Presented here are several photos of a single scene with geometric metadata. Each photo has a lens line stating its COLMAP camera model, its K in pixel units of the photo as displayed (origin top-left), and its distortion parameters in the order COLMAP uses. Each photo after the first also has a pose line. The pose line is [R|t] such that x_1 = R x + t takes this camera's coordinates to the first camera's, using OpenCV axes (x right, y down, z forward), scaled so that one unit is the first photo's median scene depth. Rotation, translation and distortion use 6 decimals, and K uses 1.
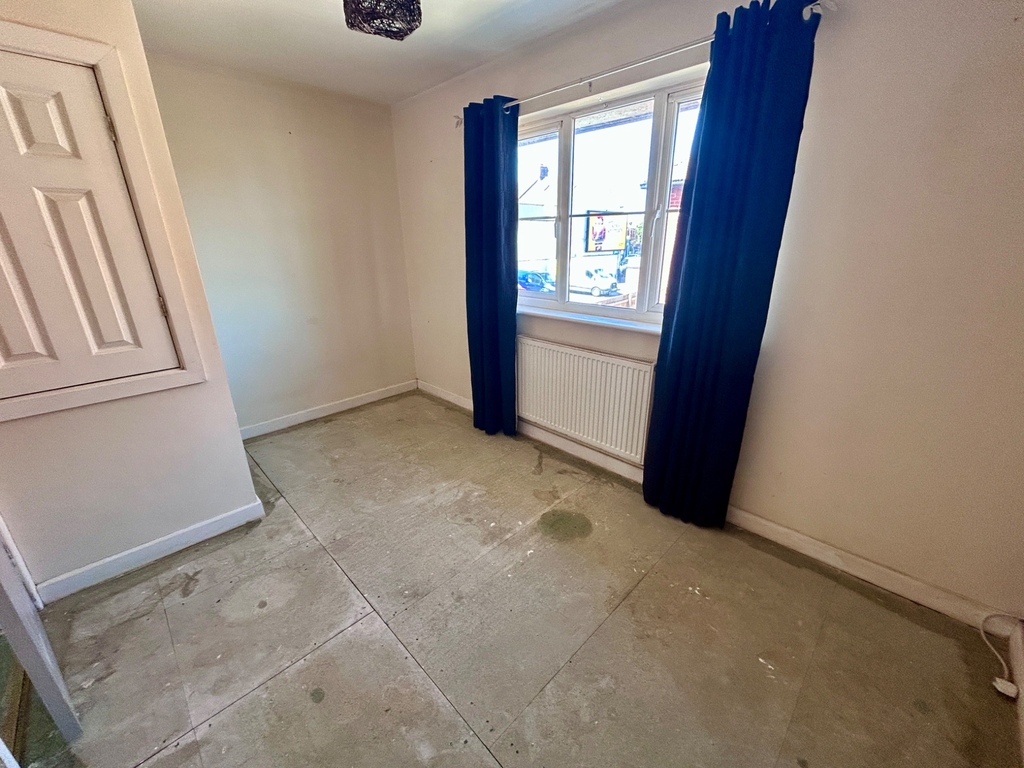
lens RADIAL K [[411.1, 0, 515.8], [0, 411.1, 377.6], [0, 0, 1]] dist [-0.002690, 0.001184]
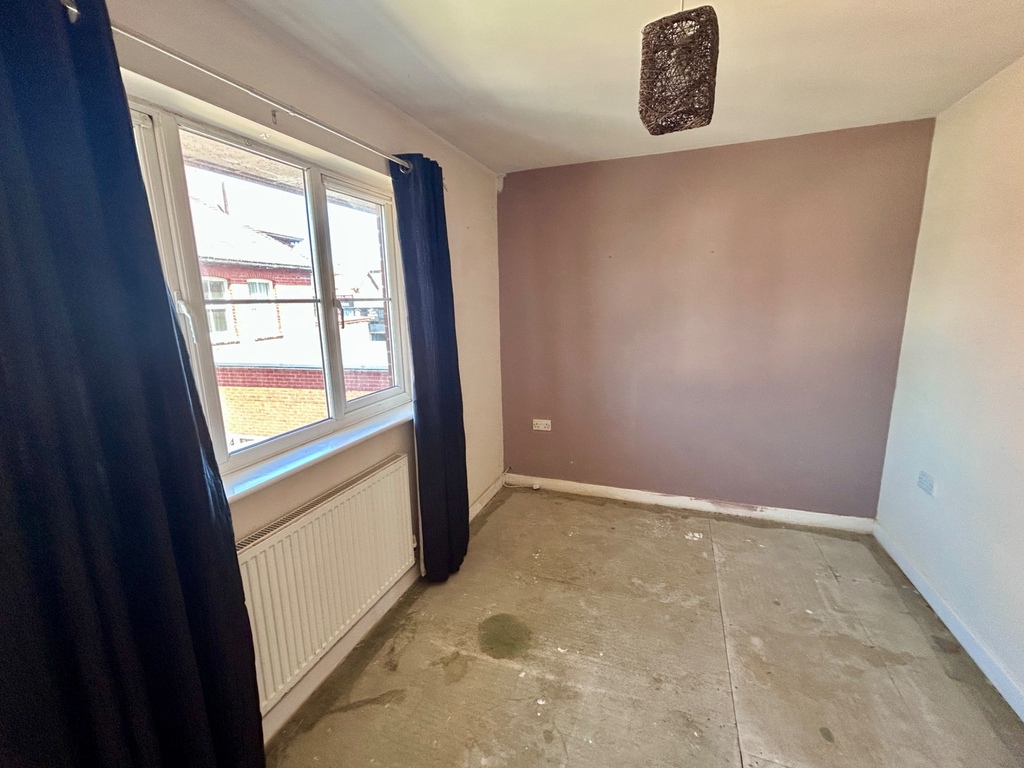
lens RADIAL K [[411.1, 0, 516.6], [0, 411.1, 385.9], [0, 0, 1]] dist [-0.002690, 0.001184]
pose [[-0.388573, -0.164491, 0.906616, -0.639636], [0.326833, 0.895353, 0.302527, -0.406022], [-0.861505, 0.413866, -0.294149, 1.057628]]
